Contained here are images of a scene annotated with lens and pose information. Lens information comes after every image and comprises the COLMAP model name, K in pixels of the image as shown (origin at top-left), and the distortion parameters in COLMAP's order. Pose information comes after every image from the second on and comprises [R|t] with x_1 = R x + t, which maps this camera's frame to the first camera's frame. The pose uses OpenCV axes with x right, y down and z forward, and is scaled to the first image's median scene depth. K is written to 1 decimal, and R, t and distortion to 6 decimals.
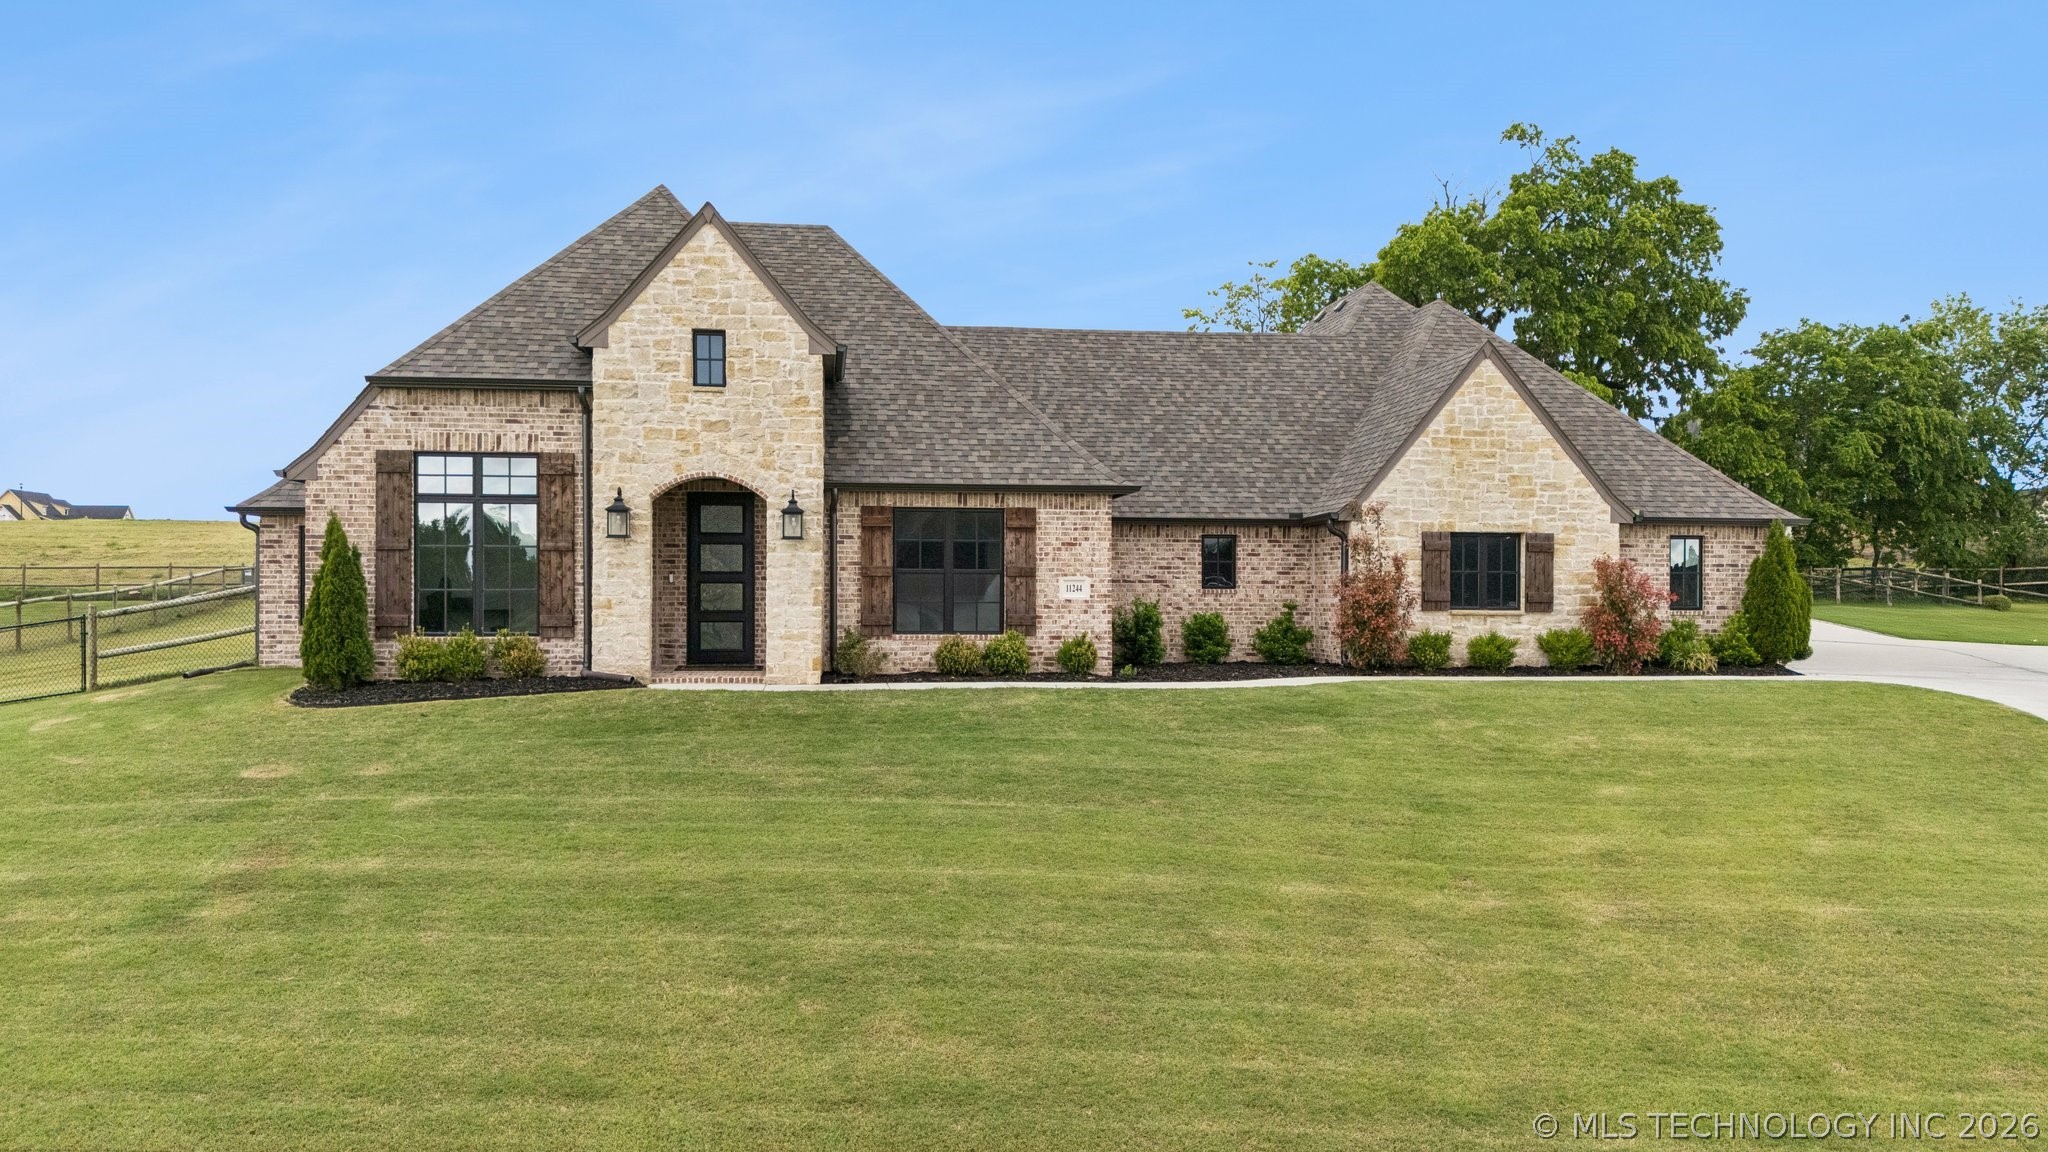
lens RADIAL K [[1502.1, 0, 1024.0], [0, 1502.1, 576.0], [0, 0, 1]] dist [0.056976, -0.003163]
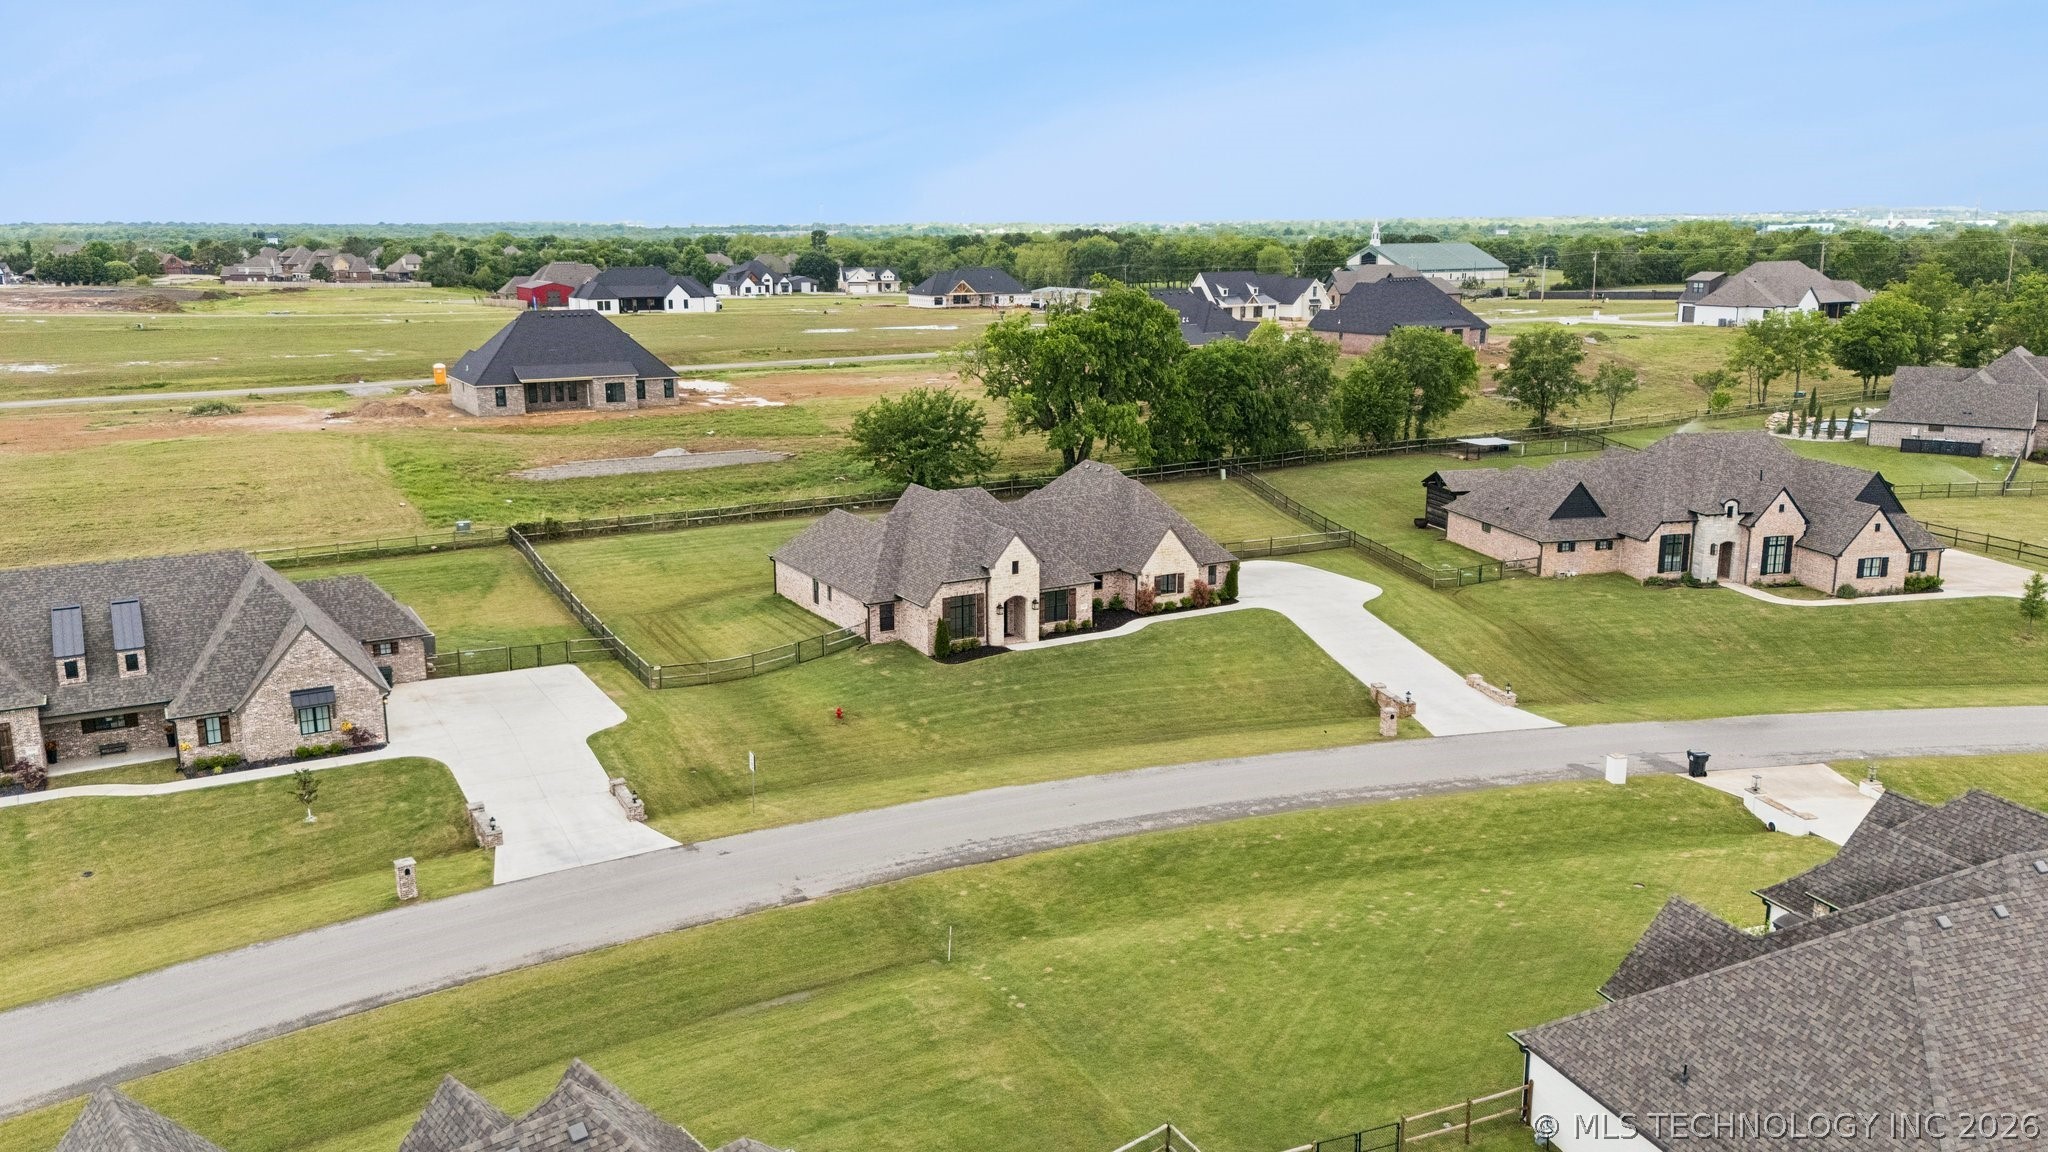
lens RADIAL K [[1502.1, 0, 1024.0], [0, 1502.1, 576.0], [0, 0, 1]] dist [0.056976, -0.003163]
pose [[0.920572, -0.091307, 0.379749, -1.609753], [0.005110, 0.975022, 0.222047, -0.953293], [-0.390539, -0.202470, 0.898045, -2.467775]]
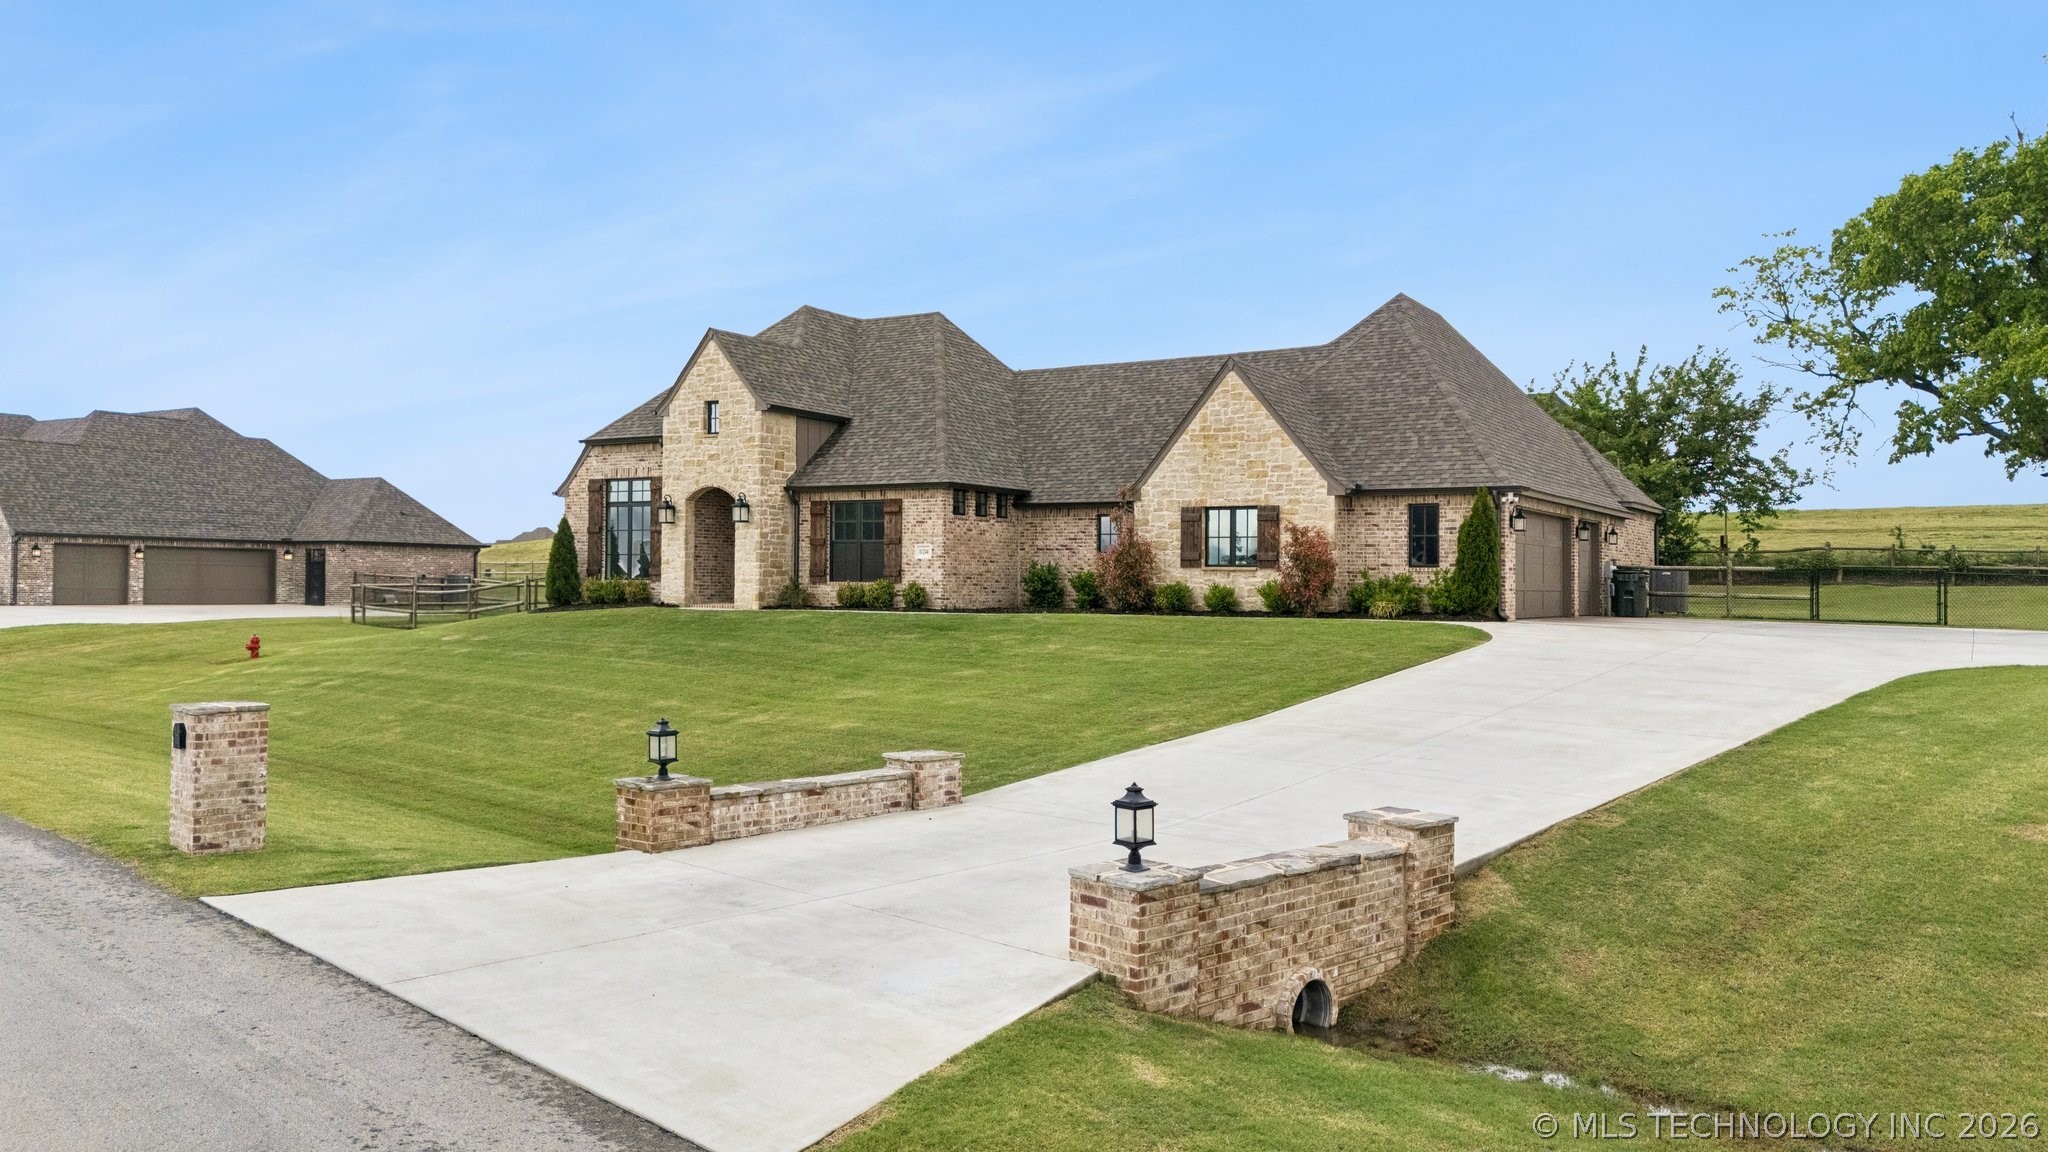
lens RADIAL K [[1462.9, 0, 1024.0], [0, 1462.9, 576.0], [0, 0, 1]] dist [0.057746, -0.000320]
pose [[0.797074, -0.001202, -0.603880, 1.008672], [-0.000137, 0.999998, -0.002172, 0.036380], [0.603882, 0.001814, 0.797072, -0.106999]]
